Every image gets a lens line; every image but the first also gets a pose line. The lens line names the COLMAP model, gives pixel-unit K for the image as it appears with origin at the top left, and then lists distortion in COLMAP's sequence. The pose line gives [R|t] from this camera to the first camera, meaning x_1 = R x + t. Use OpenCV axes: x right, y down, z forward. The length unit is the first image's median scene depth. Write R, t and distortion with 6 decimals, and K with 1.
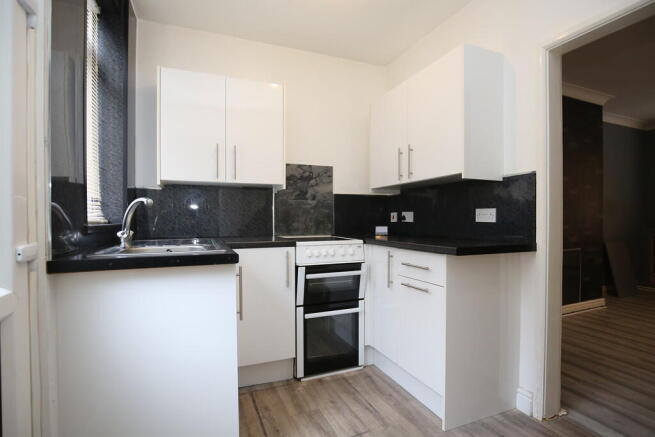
lens RADIAL K [[320.6, 0, 328.3], [0, 320.6, 218.9], [0, 0, 1]] dist [0.002883, -0.000061]
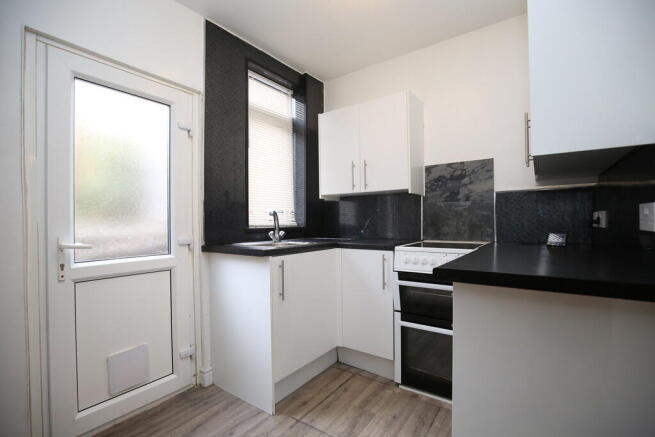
lens RADIAL K [[296.7, 0, 327.4], [0, 296.7, 219.9], [0, 0, 1]] dist [-0.013552, 0.000177]
pose [[0.547004, -0.008201, -0.837090, 0.525855], [0.006933, 0.999962, -0.005266, -0.006464], [0.837102, -0.002923, 0.547040, 0.298164]]
